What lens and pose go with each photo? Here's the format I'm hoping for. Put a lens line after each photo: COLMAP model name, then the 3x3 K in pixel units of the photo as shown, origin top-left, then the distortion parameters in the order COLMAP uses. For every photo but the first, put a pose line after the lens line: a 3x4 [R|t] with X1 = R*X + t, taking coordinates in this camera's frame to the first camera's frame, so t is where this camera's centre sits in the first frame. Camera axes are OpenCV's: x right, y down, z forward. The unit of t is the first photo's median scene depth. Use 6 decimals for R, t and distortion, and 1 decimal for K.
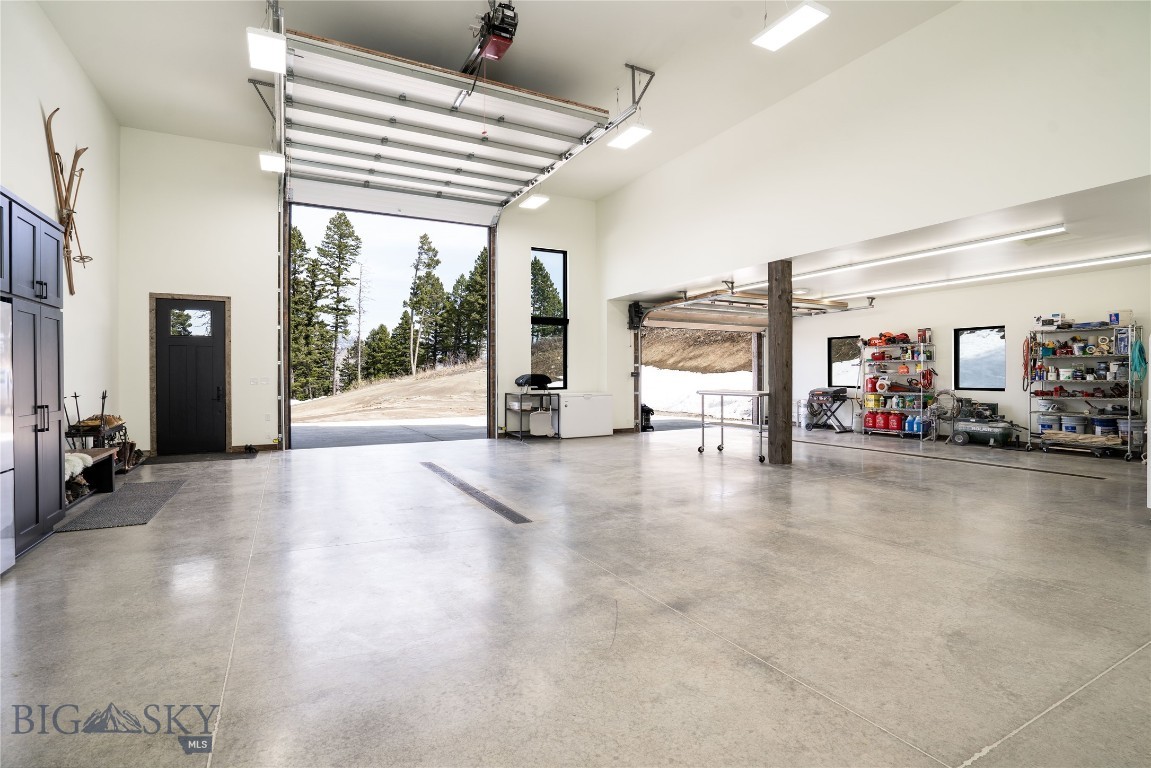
lens RADIAL K [[549.9, 0, 564.8], [0, 549.9, 382.7], [0, 0, 1]] dist [-0.043740, 0.017696]
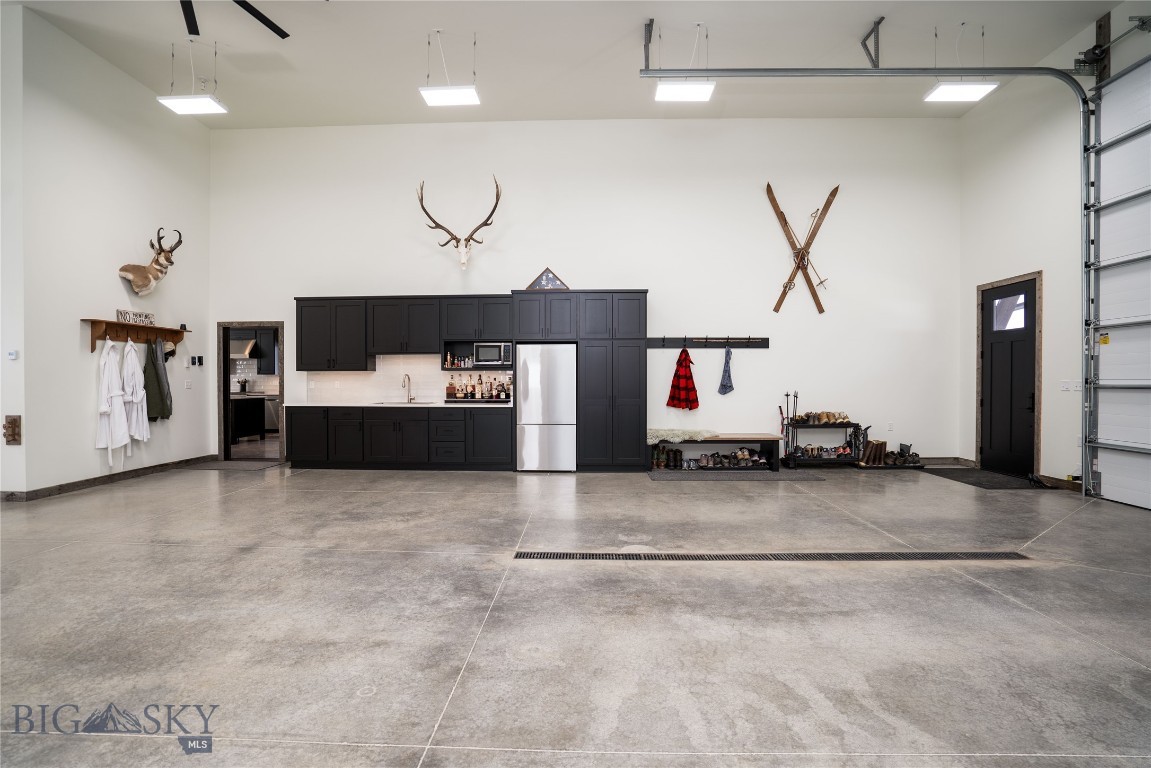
lens RADIAL K [[549.9, 0, 564.8], [0, 549.9, 382.7], [0, 0, 1]] dist [-0.043740, 0.017696]
pose [[-0.505142, 0.006883, -0.863009, 0.750444], [-0.008297, 0.999883, 0.012831, -0.024622], [0.862996, 0.013642, -0.505026, 1.823067]]
